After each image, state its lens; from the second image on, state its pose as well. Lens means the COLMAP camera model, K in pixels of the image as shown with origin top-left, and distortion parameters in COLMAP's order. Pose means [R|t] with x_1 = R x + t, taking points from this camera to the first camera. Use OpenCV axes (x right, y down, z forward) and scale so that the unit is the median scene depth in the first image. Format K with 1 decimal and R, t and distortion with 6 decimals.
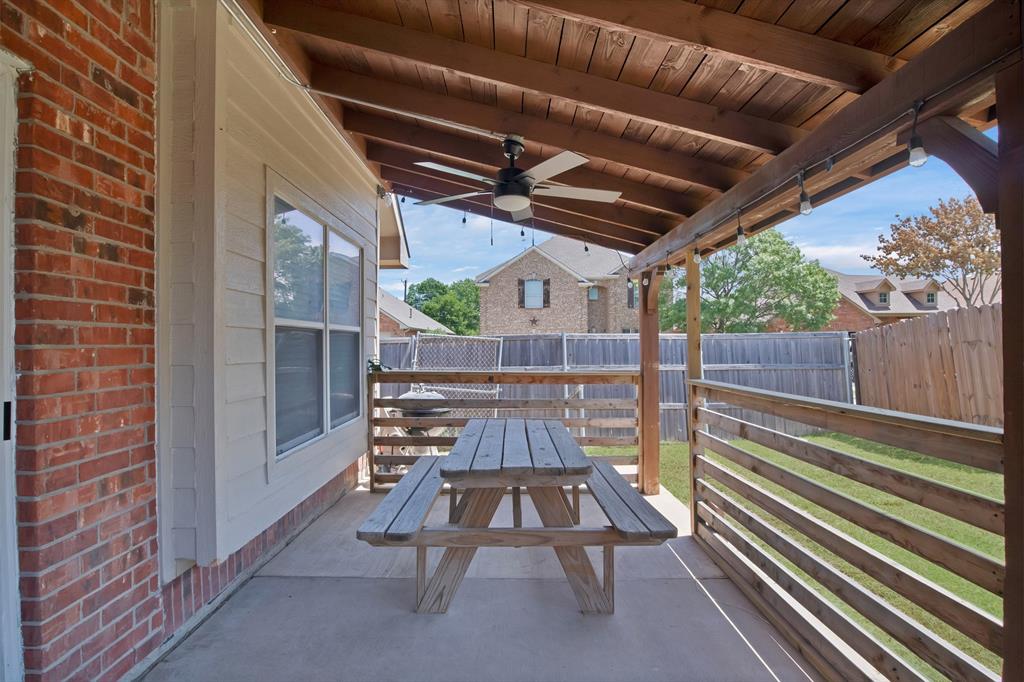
lens RADIAL K [[535.6, 0, 515.1], [0, 535.6, 339.9], [0, 0, 1]] dist [-0.047150, 0.012422]
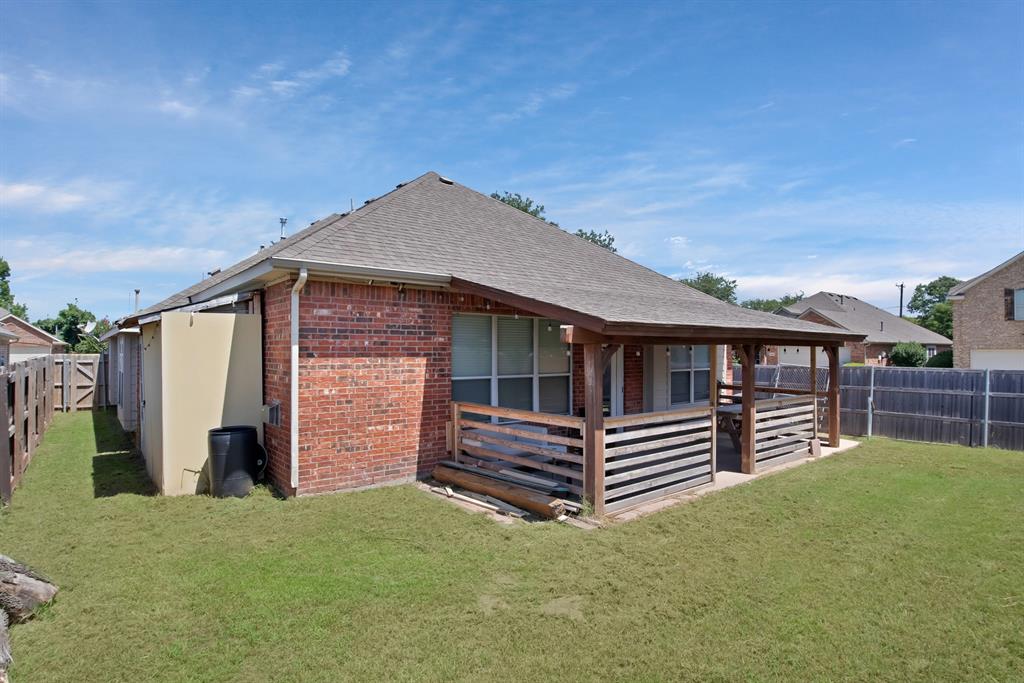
lens RADIAL K [[535.6, 0, 512.7], [0, 535.6, 345.6], [0, 0, 1]] dist [-0.047150, 0.012422]
pose [[0.629878, 0.002094, -0.776691, 0.164835], [0.000983, 0.999993, 0.003494, -0.020947], [0.776693, -0.002964, 0.629872, -0.210383]]
